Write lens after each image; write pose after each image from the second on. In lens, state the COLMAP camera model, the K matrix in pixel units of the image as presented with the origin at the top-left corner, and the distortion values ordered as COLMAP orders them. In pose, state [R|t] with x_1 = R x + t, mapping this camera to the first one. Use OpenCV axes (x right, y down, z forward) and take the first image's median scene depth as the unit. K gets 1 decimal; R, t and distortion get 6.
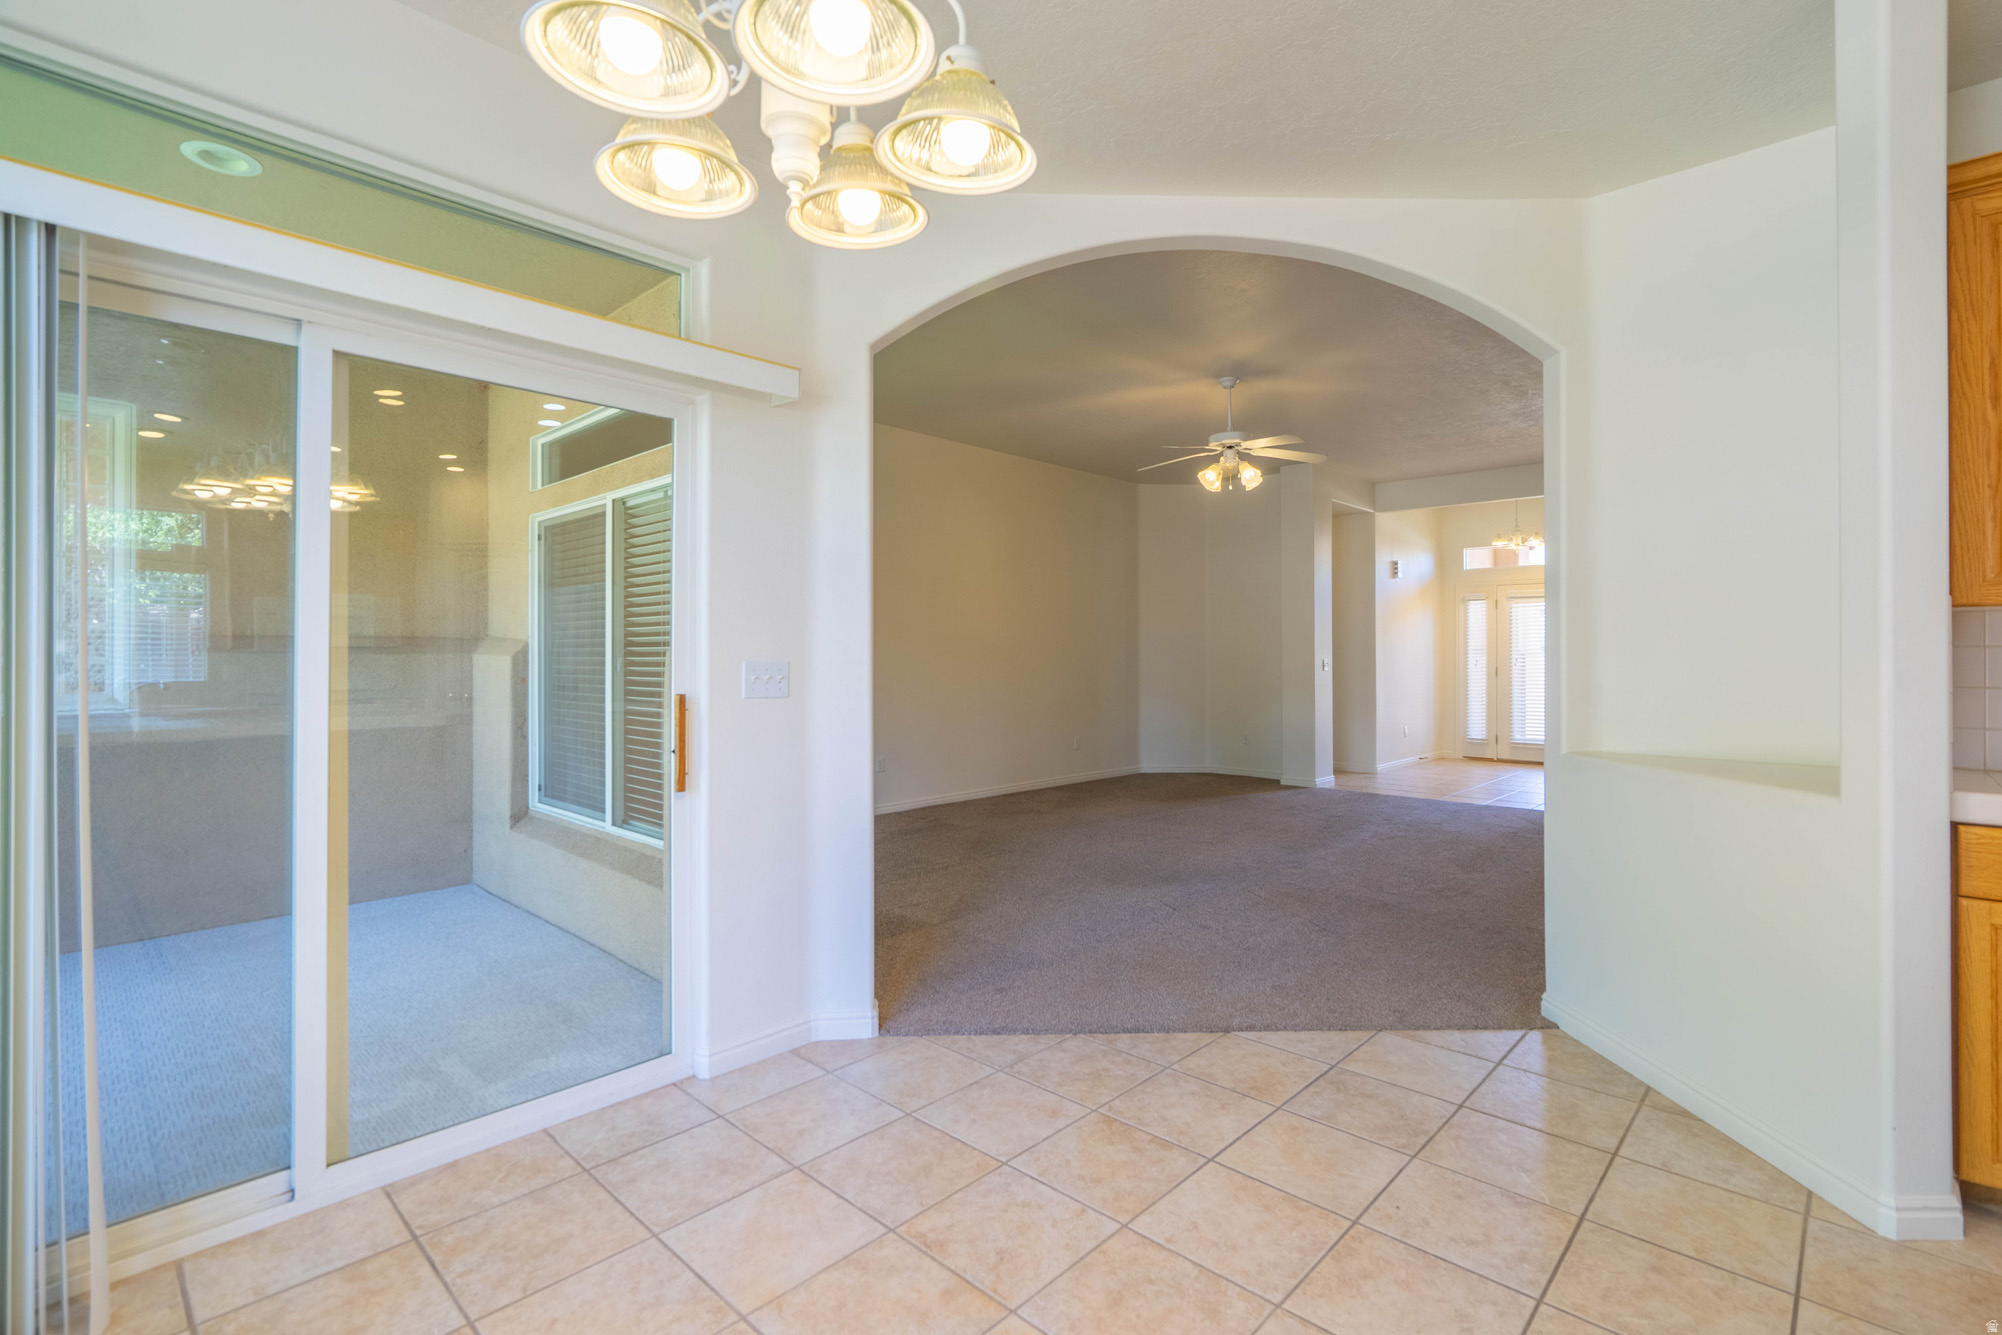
lens RADIAL K [[911.0, 0, 1007.6], [0, 911.0, 646.3], [0, 0, 1]] dist [-0.005518, 0.002766]
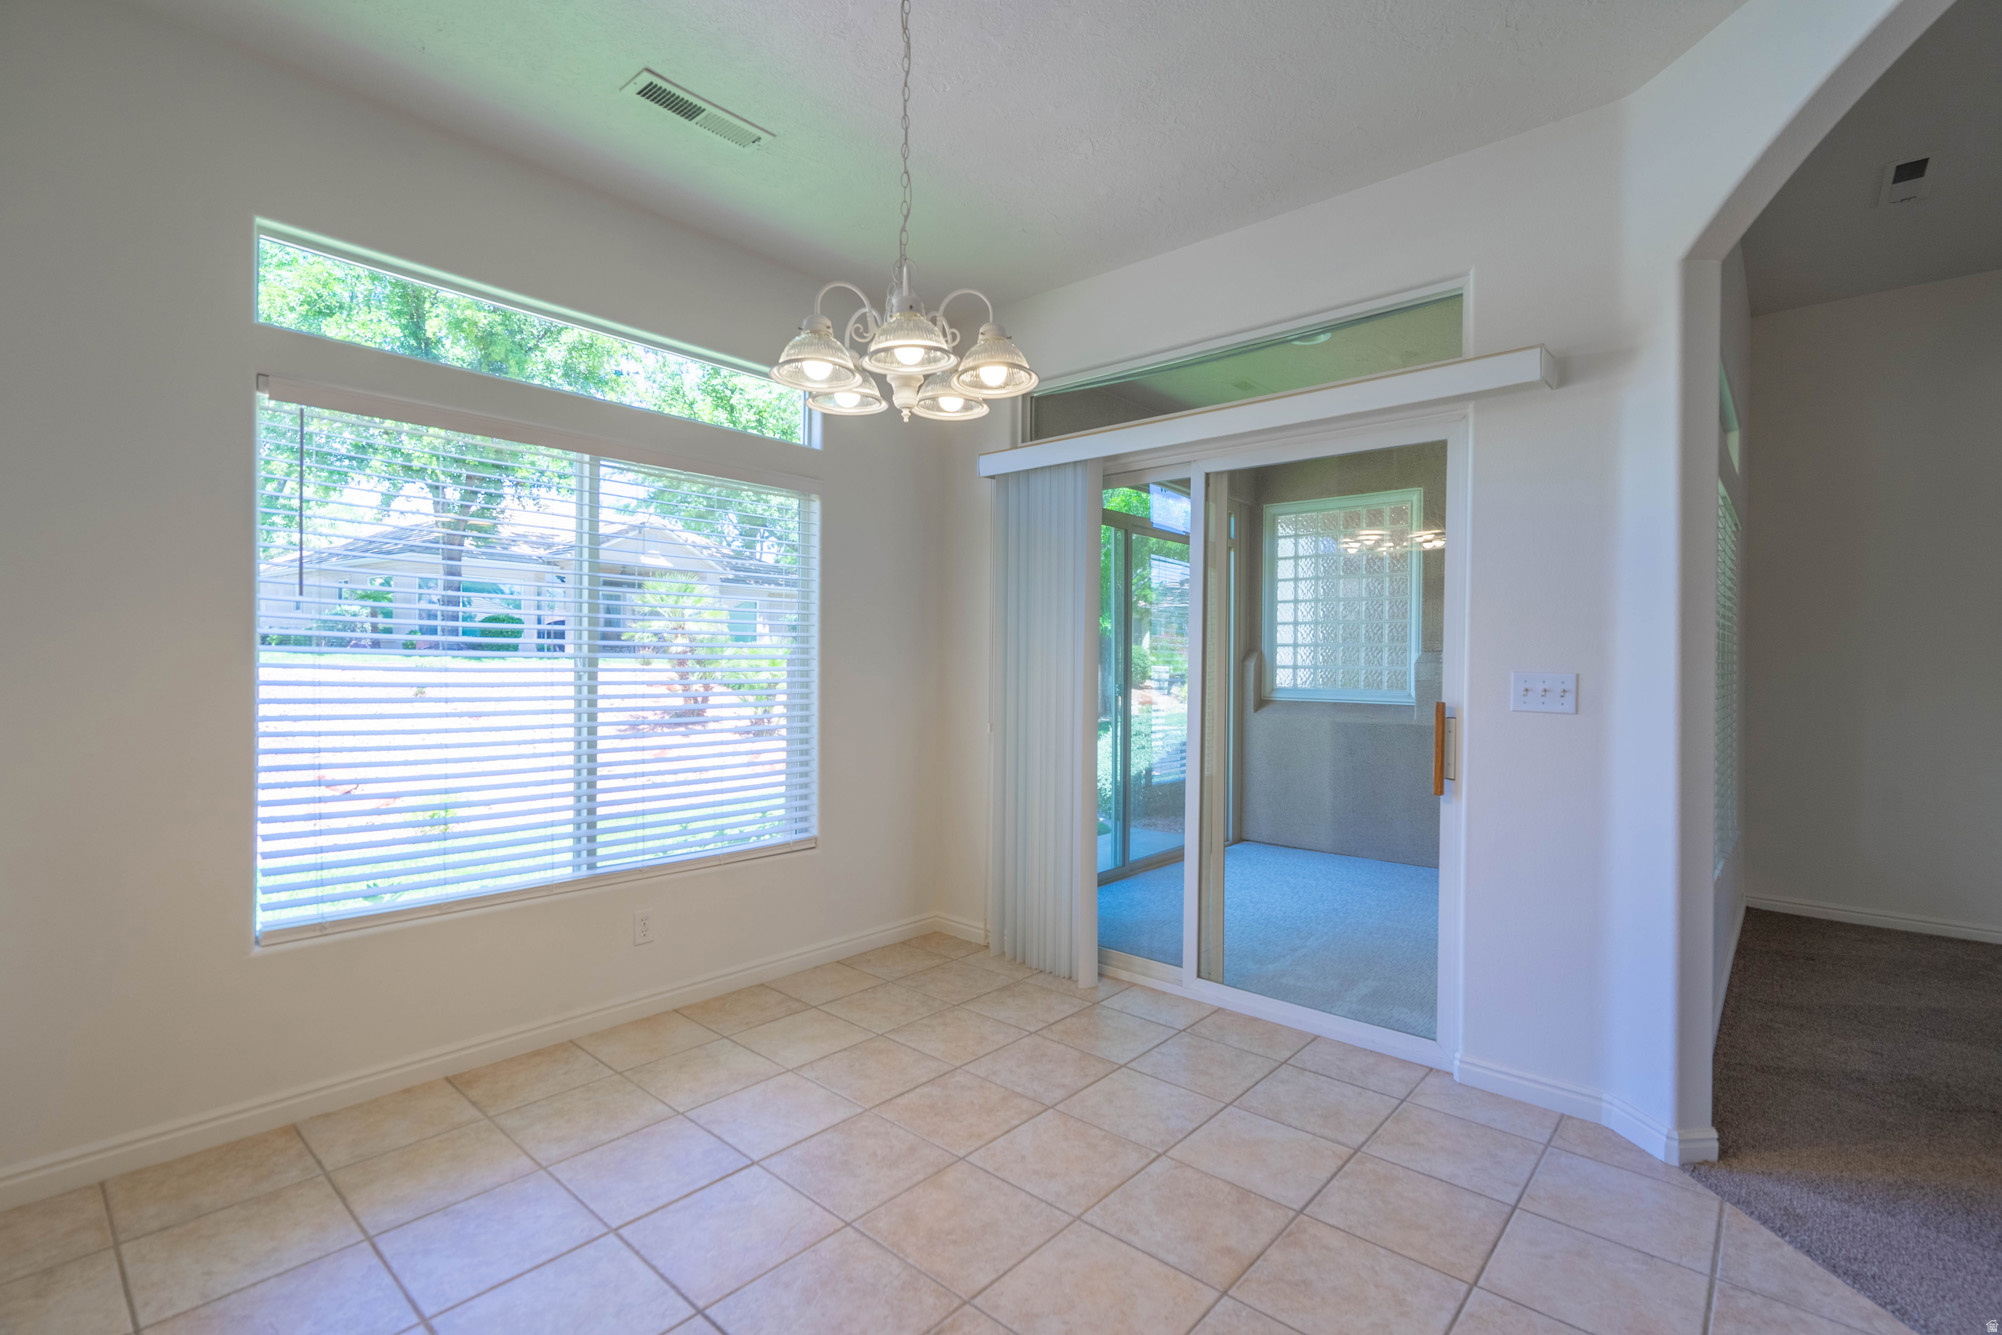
lens RADIAL K [[911.0, 0, 1003.9], [0, 911.0, 671.6], [0, 0, 1]] dist [-0.005518, 0.002766]
pose [[0.031189, 0.008947, -0.999473, 0.765810], [0.000588, 0.999960, 0.008970, 0.008882], [0.999513, -0.000868, 0.031183, 0.532607]]
